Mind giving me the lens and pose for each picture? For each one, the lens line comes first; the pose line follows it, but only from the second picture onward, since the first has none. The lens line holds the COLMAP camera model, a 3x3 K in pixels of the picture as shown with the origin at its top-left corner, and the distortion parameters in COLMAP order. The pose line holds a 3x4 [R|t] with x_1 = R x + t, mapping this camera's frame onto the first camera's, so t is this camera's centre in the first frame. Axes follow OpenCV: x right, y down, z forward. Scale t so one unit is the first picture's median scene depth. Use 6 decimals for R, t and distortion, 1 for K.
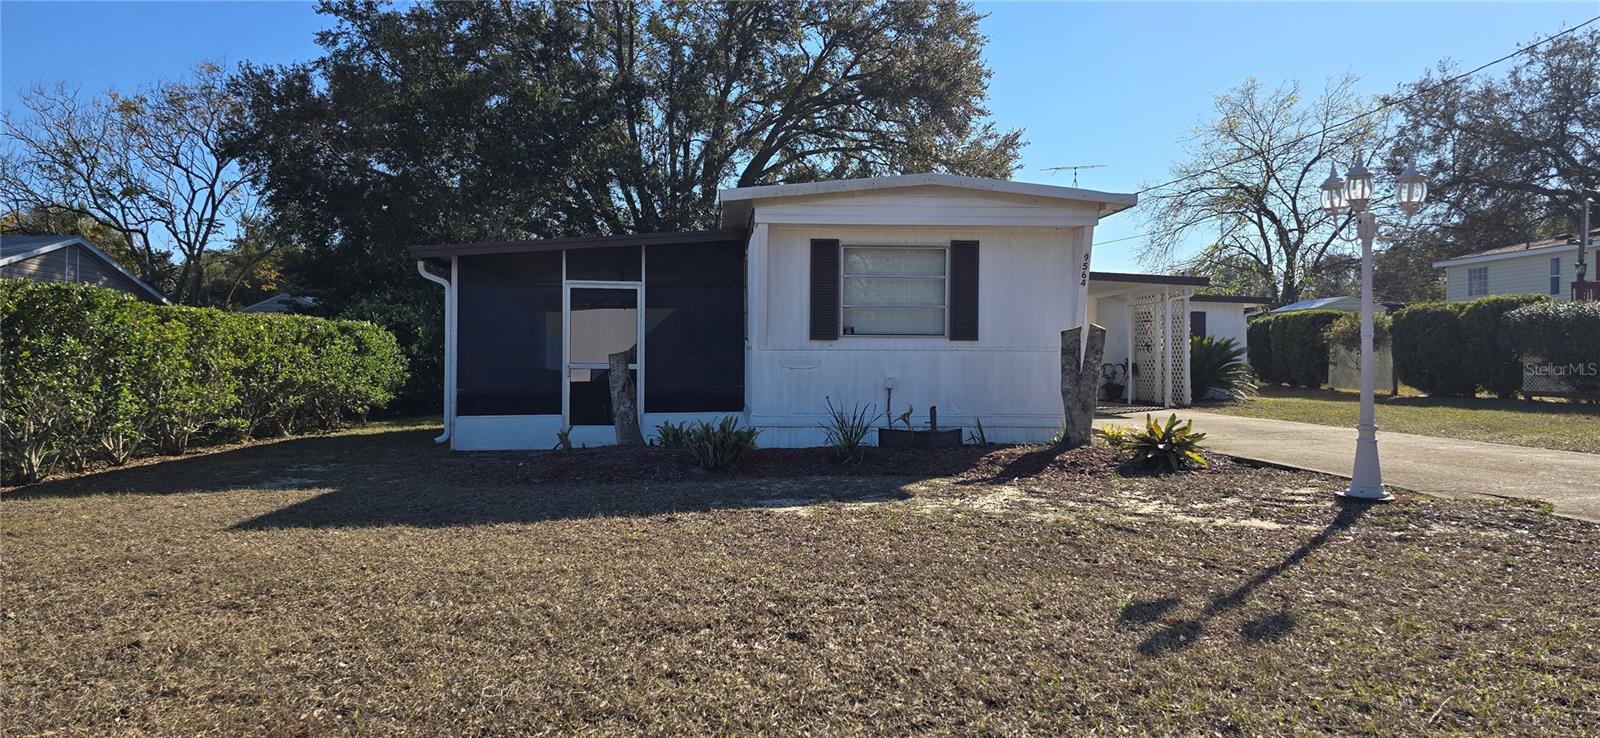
lens RADIAL K [[1071.5, 0, 797.5], [0, 1071.5, 349.5], [0, 0, 1]] dist [0.114100, -0.120464]
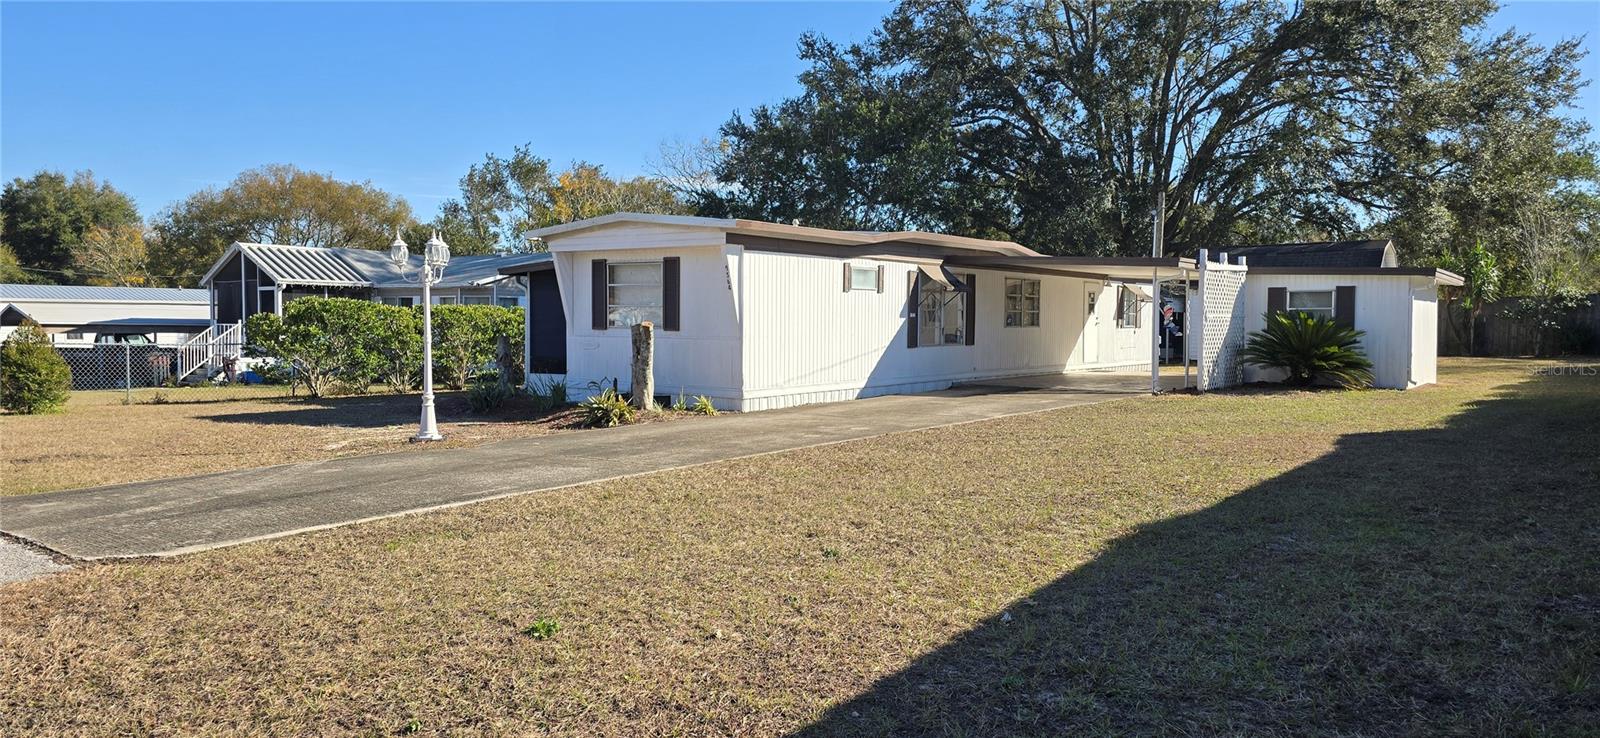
lens RADIAL K [[1071.5, 0, 797.5], [0, 1071.5, 349.5], [0, 0, 1]] dist [0.114100, -0.120464]
pose [[0.750104, 0.023049, -0.660918, 1.030844], [0.002310, 0.999295, 0.037472, -0.030629], [0.661316, -0.029635, 0.749522, 0.071257]]
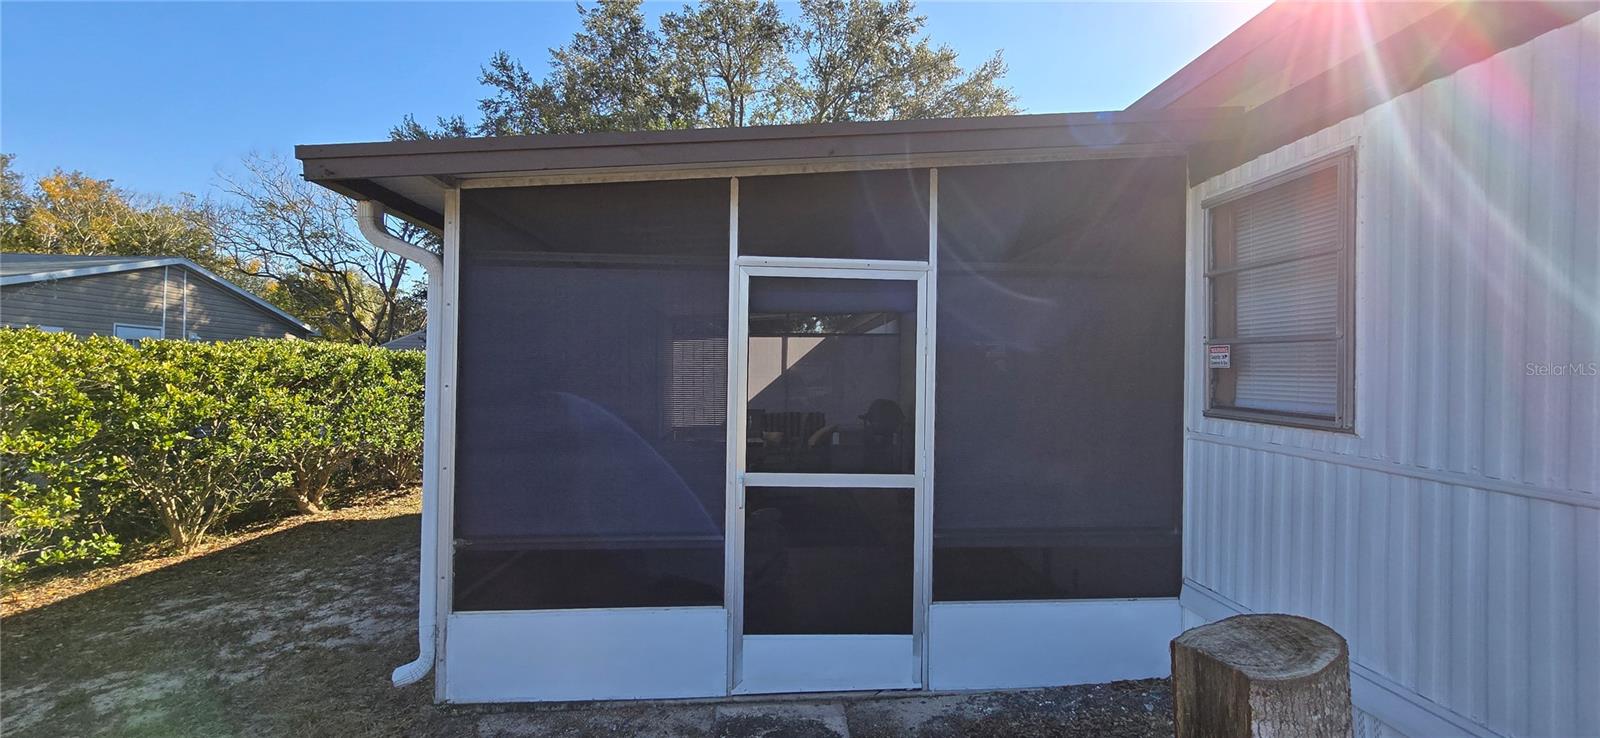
lens RADIAL K [[655.4, 0, 806.3], [0, 655.4, 358.2], [0, 0, 1]] dist [0.000356, 0.000430]
pose [[0.999757, 0.006874, -0.020935, -0.187312], [-0.007066, 0.999933, -0.009142, -0.026026], [0.020871, 0.009288, 0.999739, 0.774666]]
